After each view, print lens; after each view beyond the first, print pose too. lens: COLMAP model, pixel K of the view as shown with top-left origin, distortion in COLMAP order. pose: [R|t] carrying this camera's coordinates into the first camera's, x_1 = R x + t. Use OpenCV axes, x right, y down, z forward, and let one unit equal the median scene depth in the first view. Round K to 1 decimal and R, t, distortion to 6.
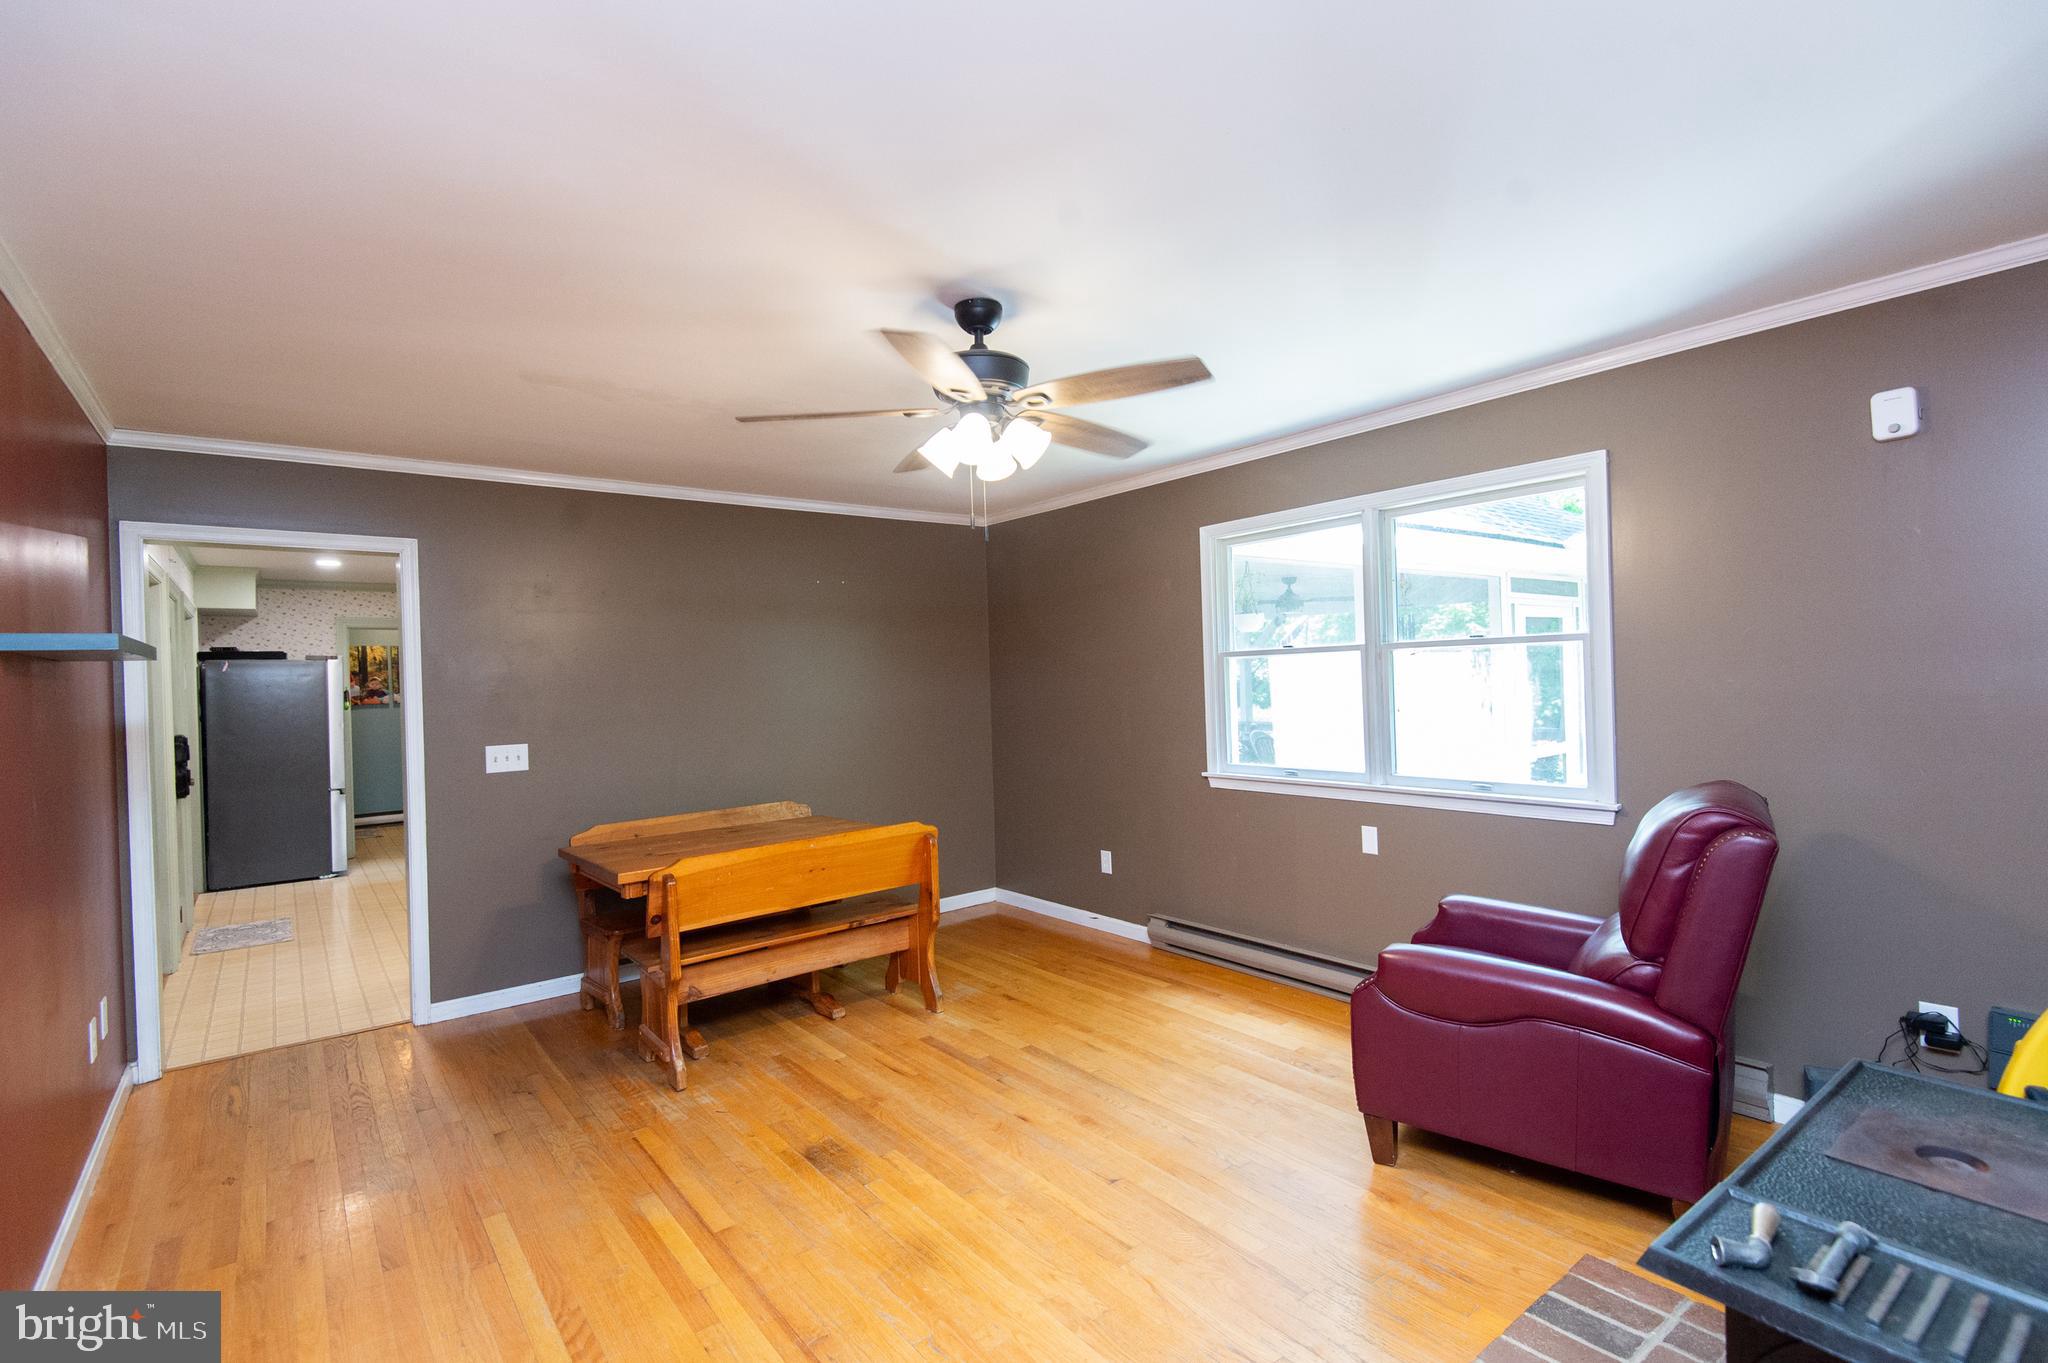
lens RADIAL K [[944.6, 0, 1024.0], [0, 944.6, 681.5], [0, 0, 1]] dist [0.035592, -0.021641]
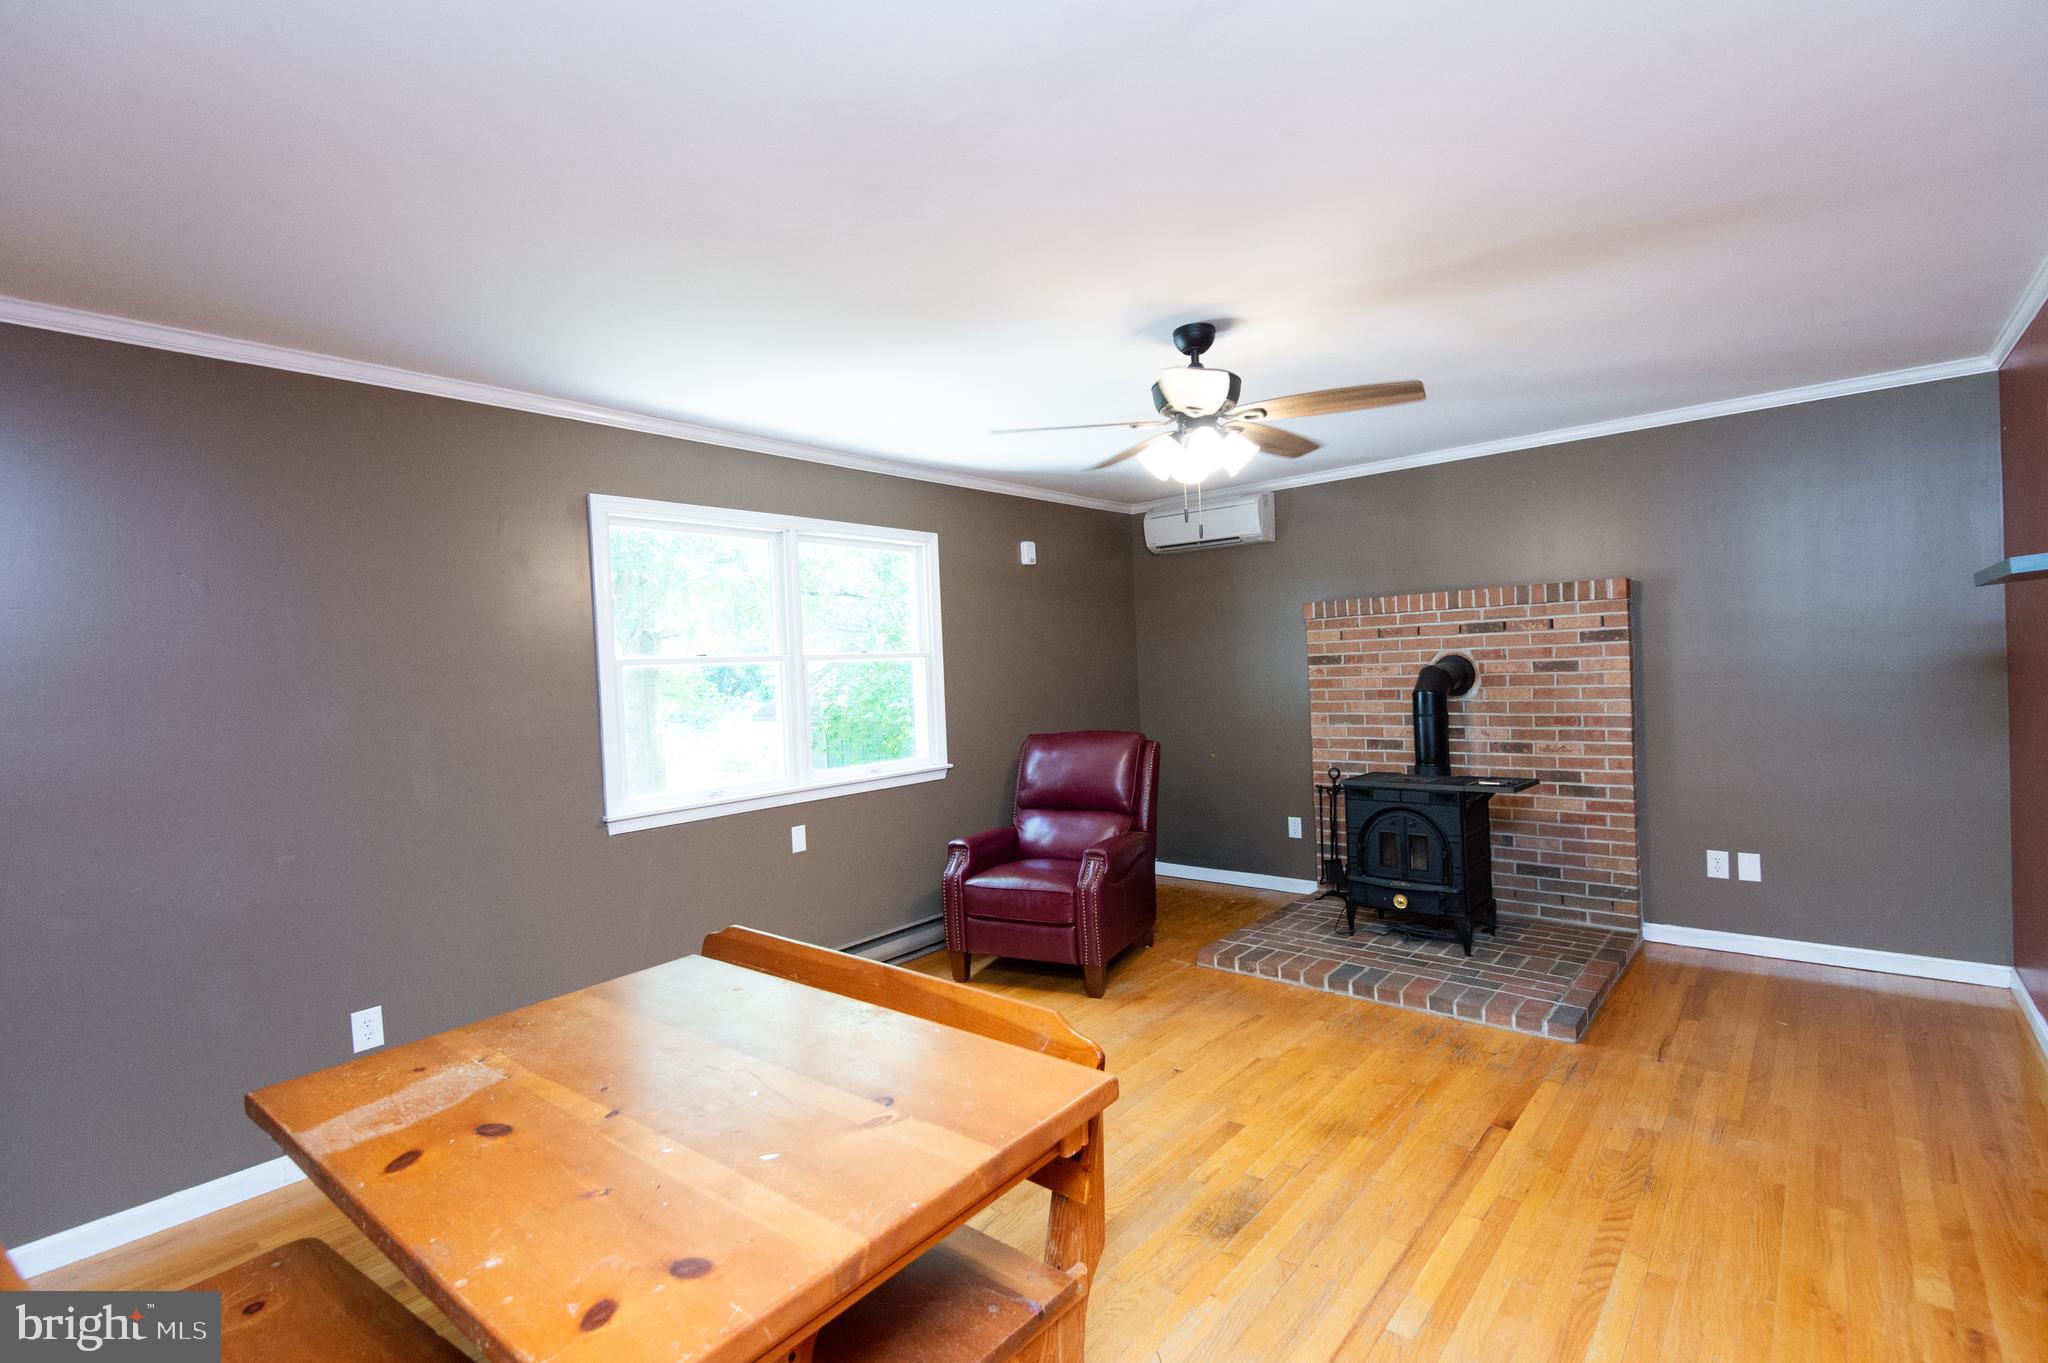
lens RADIAL K [[944.6, 0, 1024.0], [0, 944.6, 681.5], [0, 0, 1]] dist [0.035592, -0.021641]
pose [[-0.206000, 0.016495, 0.978413, -0.860698], [0.051035, 0.998678, -0.006092, 0.010660], [-0.977220, 0.048679, -0.206570, 1.129690]]
